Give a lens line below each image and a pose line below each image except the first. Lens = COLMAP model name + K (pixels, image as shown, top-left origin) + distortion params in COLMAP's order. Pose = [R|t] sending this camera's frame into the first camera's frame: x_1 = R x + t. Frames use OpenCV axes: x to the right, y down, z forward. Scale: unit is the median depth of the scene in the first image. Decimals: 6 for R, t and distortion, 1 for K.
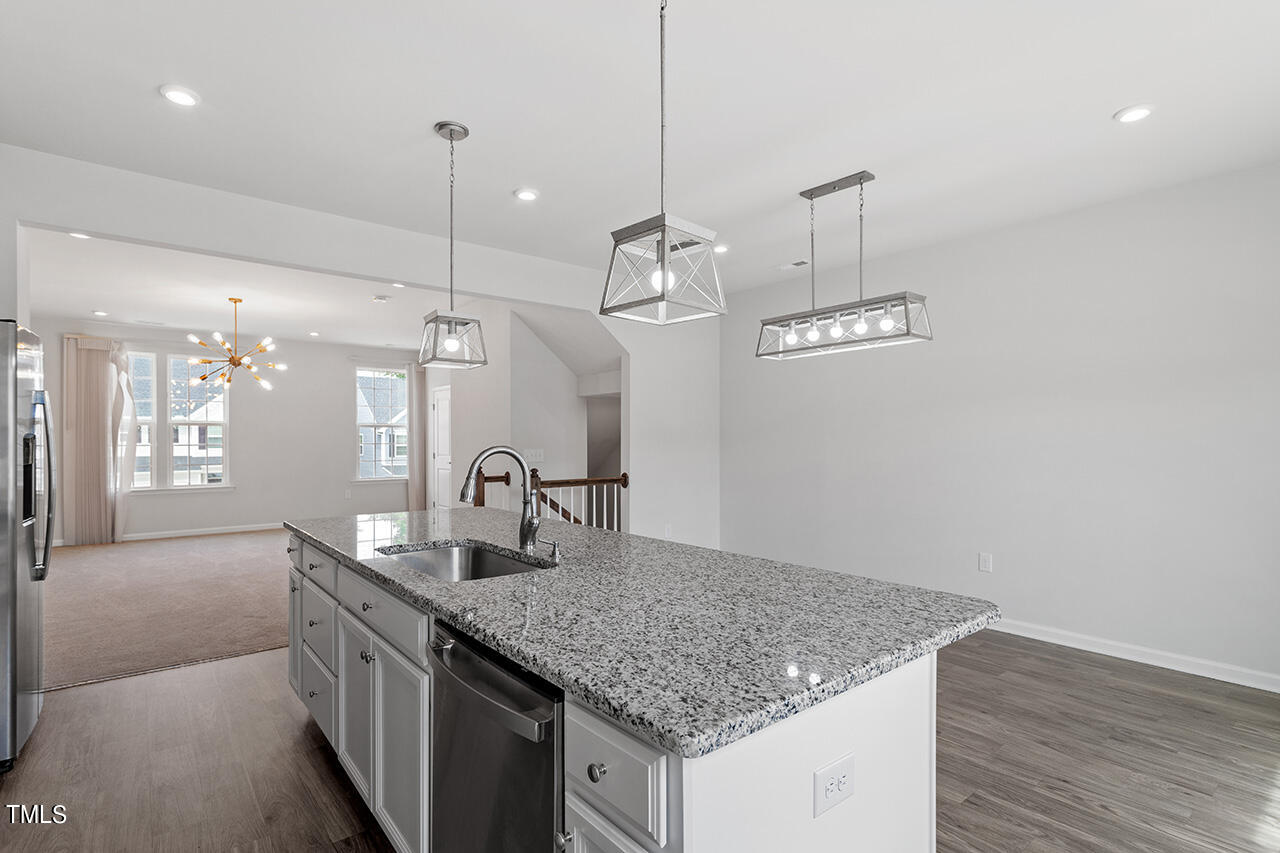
lens RADIAL K [[616.7, 0, 634.6], [0, 616.7, 429.2], [0, 0, 1]] dist [0.004073, 0.001193]
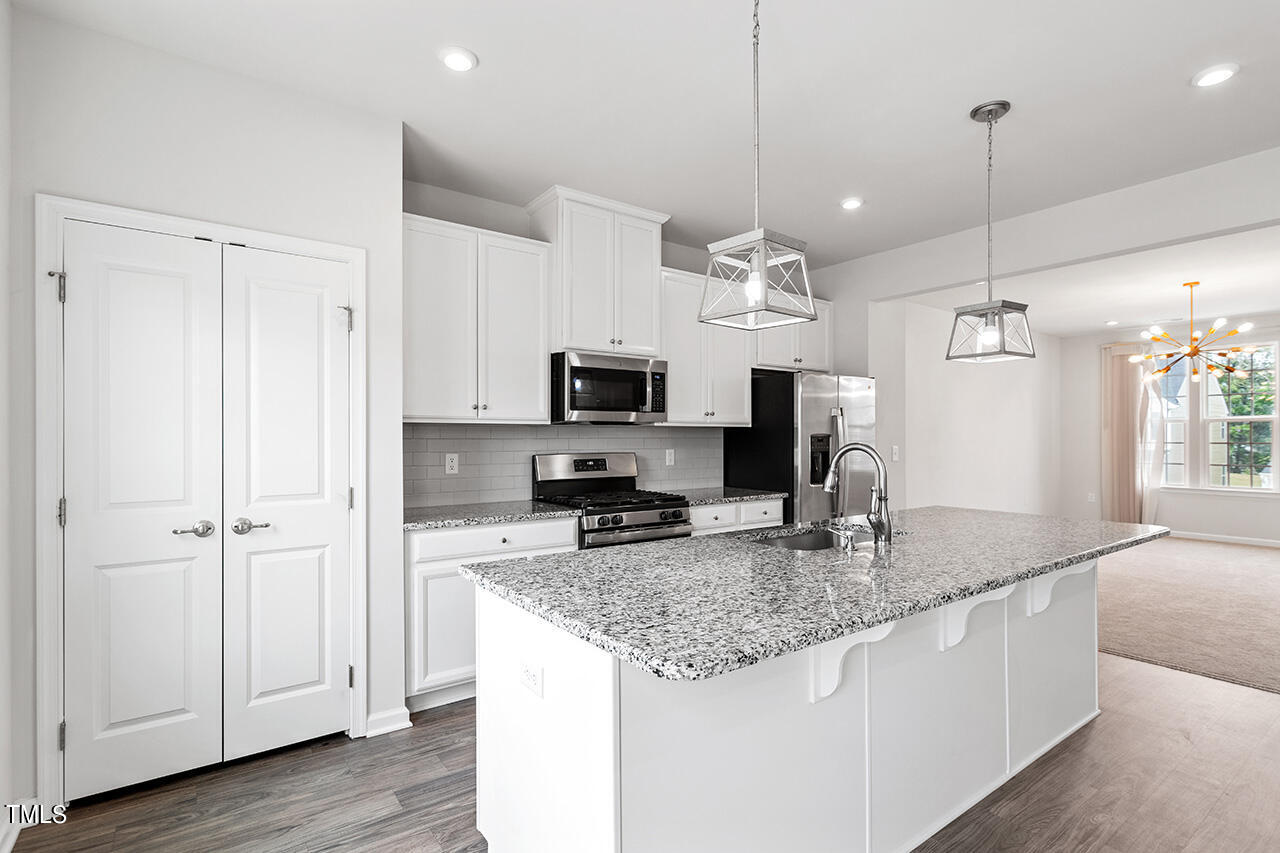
lens RADIAL K [[621.2, 0, 641.7], [0, 621.2, 437.0], [0, 0, 1]] dist [0.004084, 0.000764]
pose [[-0.042795, -0.000114, -0.999084, 0.313437], [0.018026, 0.999837, -0.000886, 0.003479], [0.998921, -0.018047, -0.042786, 0.229789]]
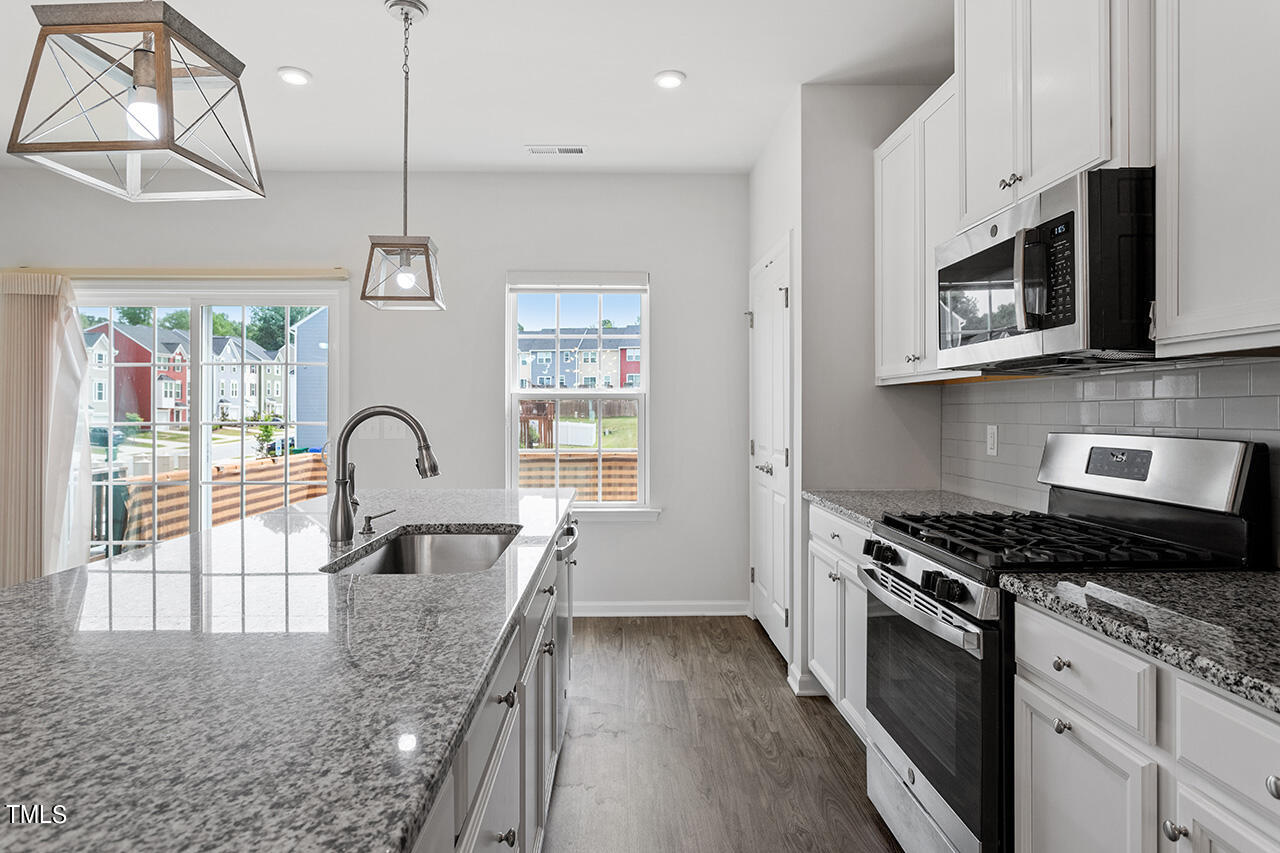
lens RADIAL K [[735.1, 0, 635.2], [0, 735.1, 411.1], [0, 0, 1]] dist [-0.000963, 0.002216]
pose [[-0.795727, 0.001491, 0.605654, -0.353475], [-0.009927, 0.999831, -0.015504, 0.015584], [-0.605575, -0.018349, -0.795577, 0.529720]]
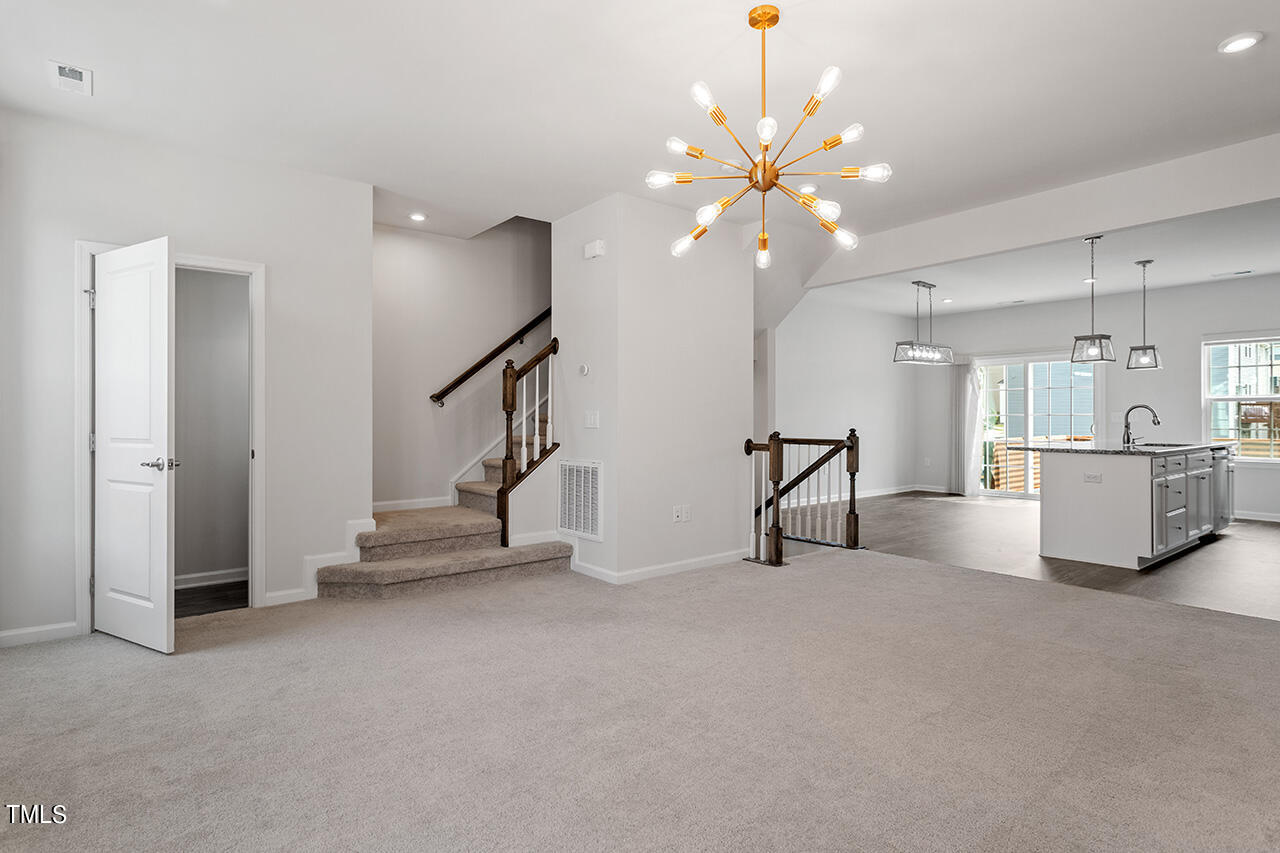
lens RADIAL K [[657.6, 0, 636.4], [0, 657.6, 410.8], [0, 0, 1]] dist [0.000218, 0.000582]
pose [[0.006446, 0.009190, 0.999937, -1.059648], [-0.014816, 0.999849, -0.009093, 0.038314], [-0.999869, -0.014757, 0.006582, 1.087465]]
